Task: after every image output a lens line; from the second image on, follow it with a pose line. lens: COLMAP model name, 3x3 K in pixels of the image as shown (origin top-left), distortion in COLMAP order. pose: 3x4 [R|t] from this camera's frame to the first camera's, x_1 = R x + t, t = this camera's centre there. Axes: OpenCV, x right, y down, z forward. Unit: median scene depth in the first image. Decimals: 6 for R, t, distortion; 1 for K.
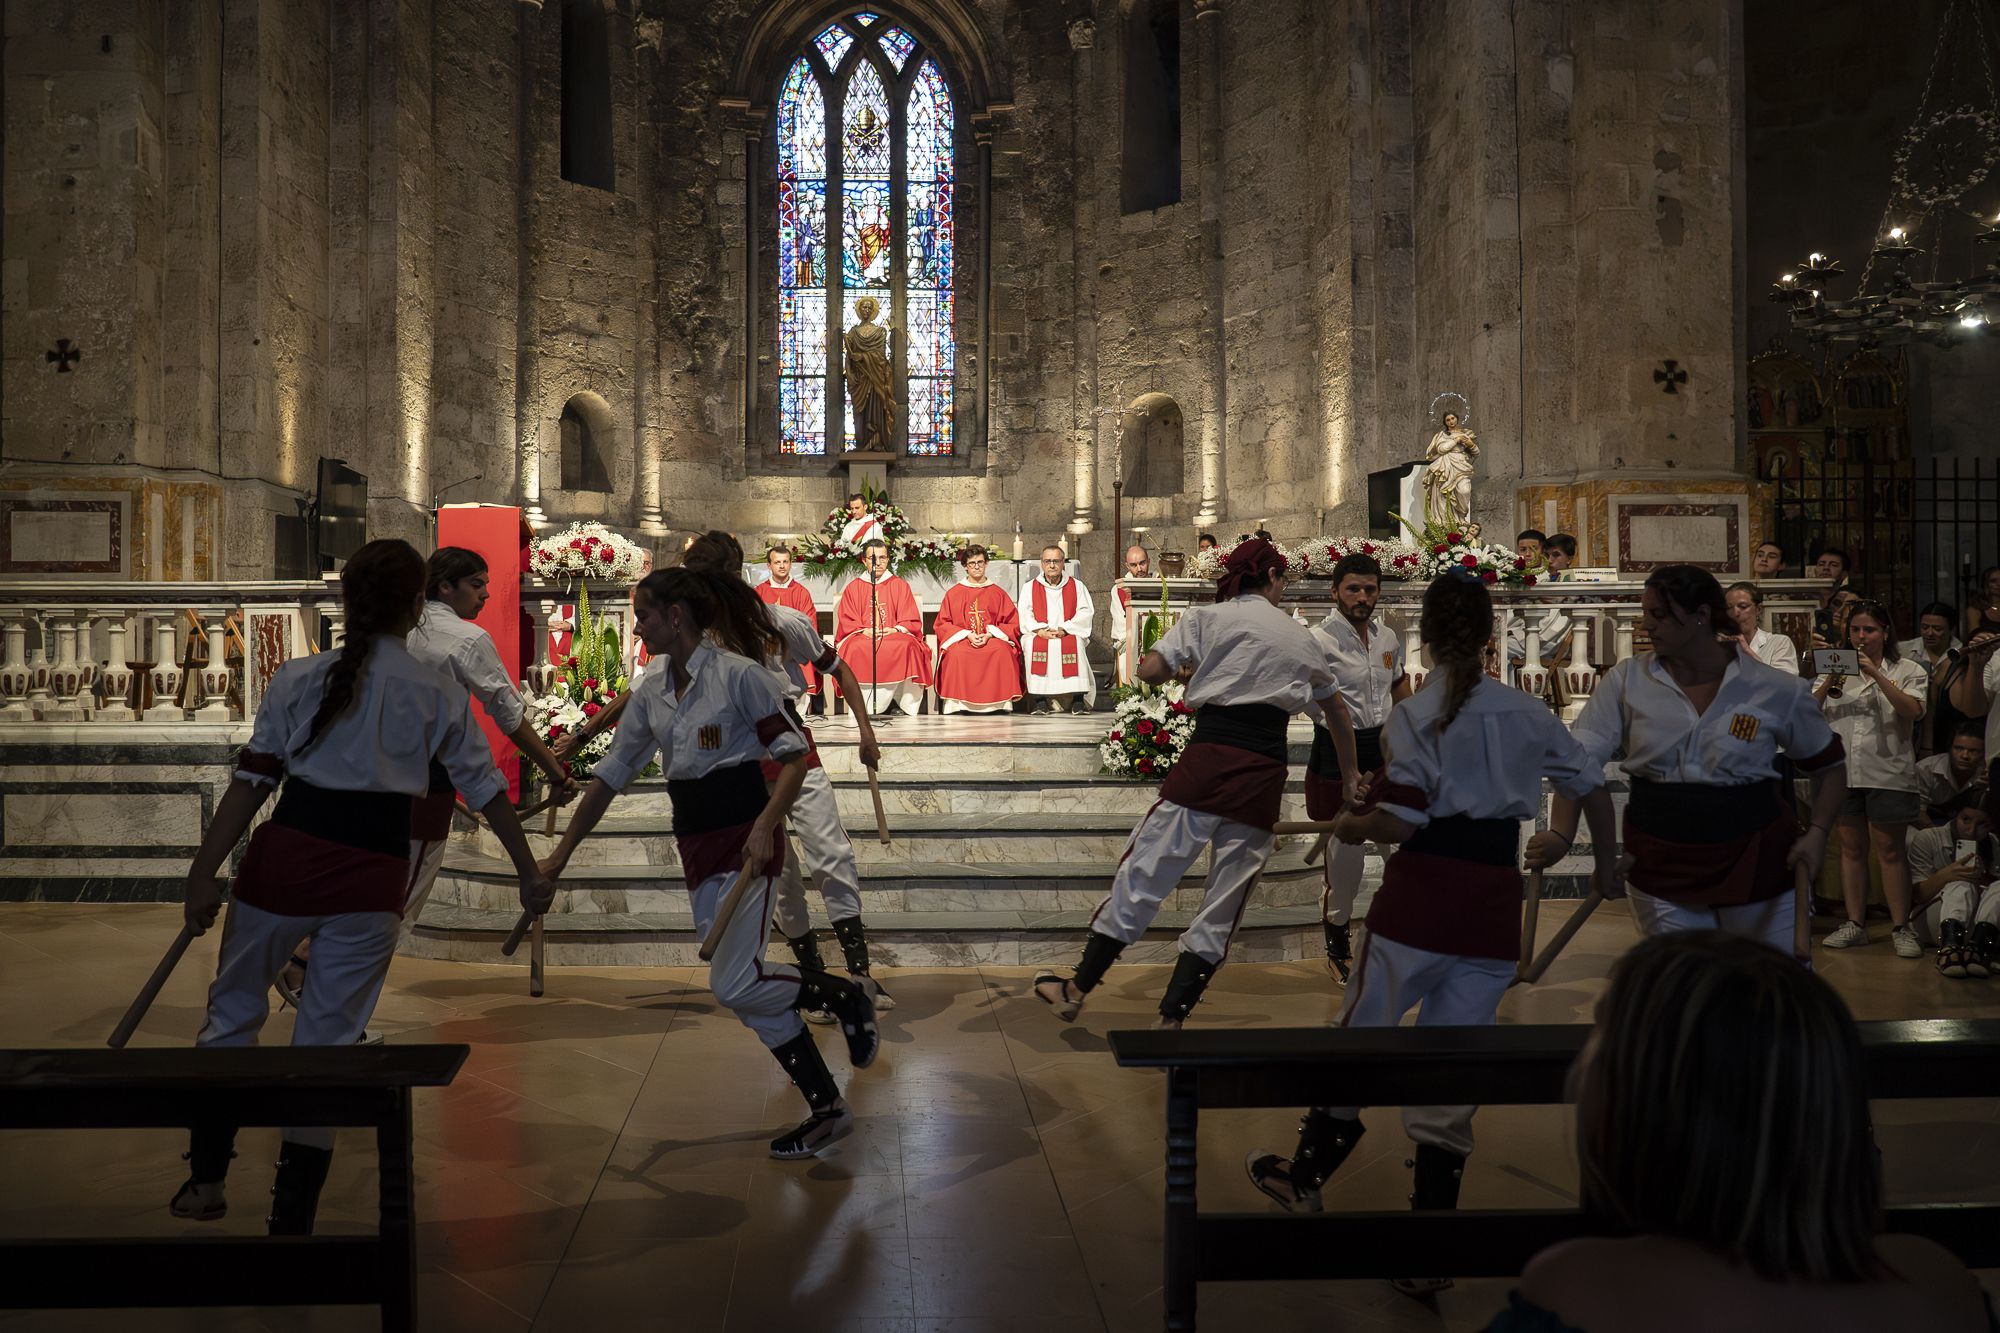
lens RADIAL K [[1447.3, 0, 889.0], [0, 1447.3, 623.5], [0, 0, 1]] dist [-0.064538, 0.062431]
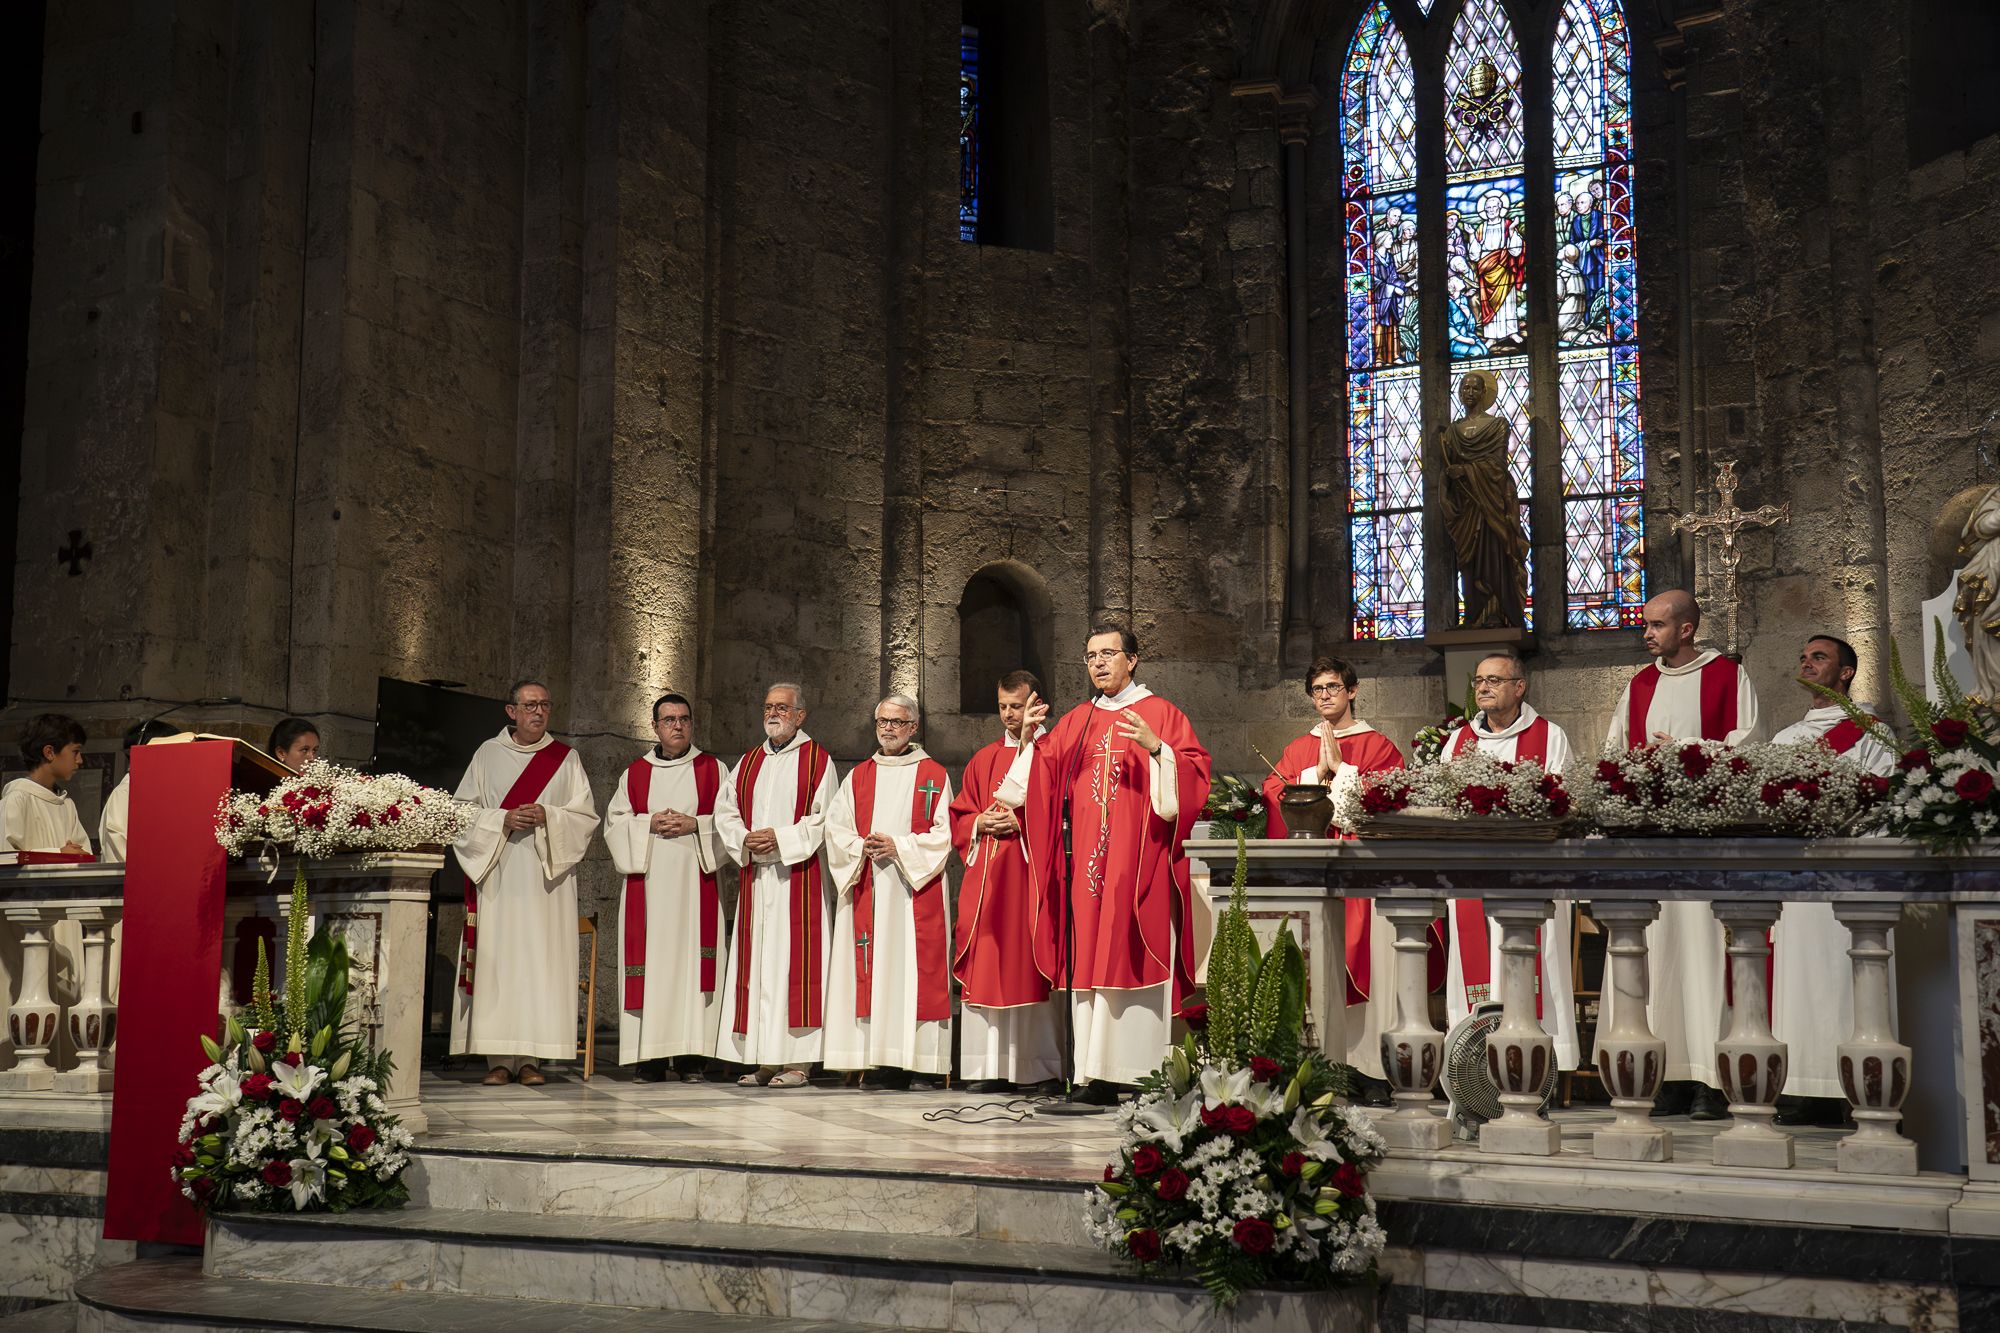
lens RADIAL K [[2142.5, 0, 1026.3], [0, 2142.5, 651.8], [0, 0, 1]] dist [0.032624, 0.000000]
pose [[0.904281, -0.053239, -0.423604, 0.199828], [0.000623, 0.992358, -0.123391, -0.002683], [0.426936, 0.111316, 0.897404, 0.151663]]
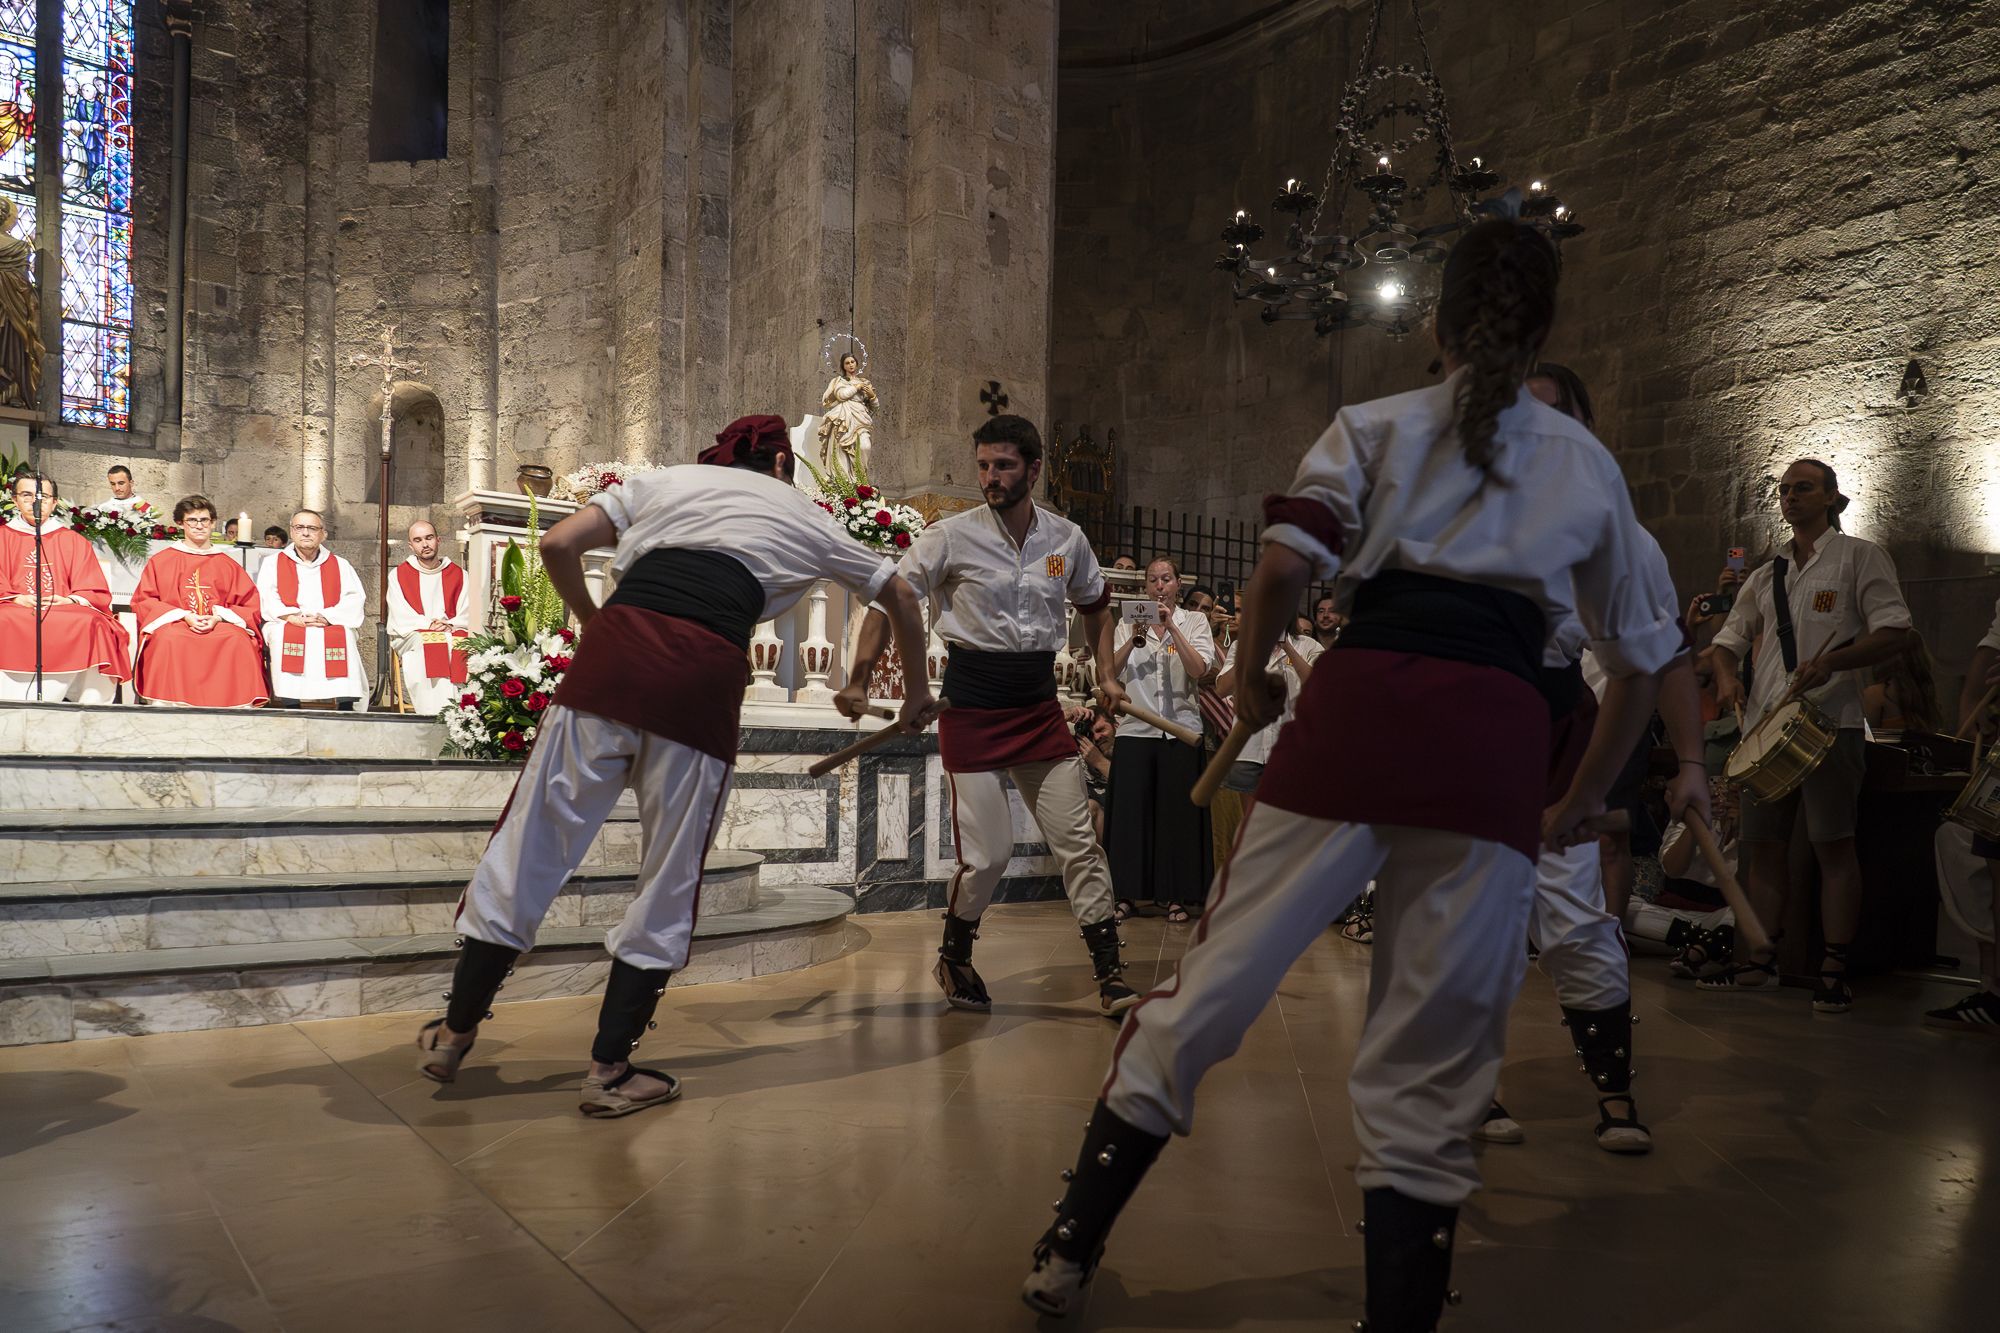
lens RADIAL K [[1406.4, 0, 949.4], [0, 1406.4, 786.8], [0, 0, 1]] dist [-0.009588, 0.003614]
pose [[0.826258, 0.002052, 0.563287, -0.017732], [-0.026635, 0.999017, 0.035430, 0.040703], [-0.562661, -0.044277, 0.825501, 0.129959]]
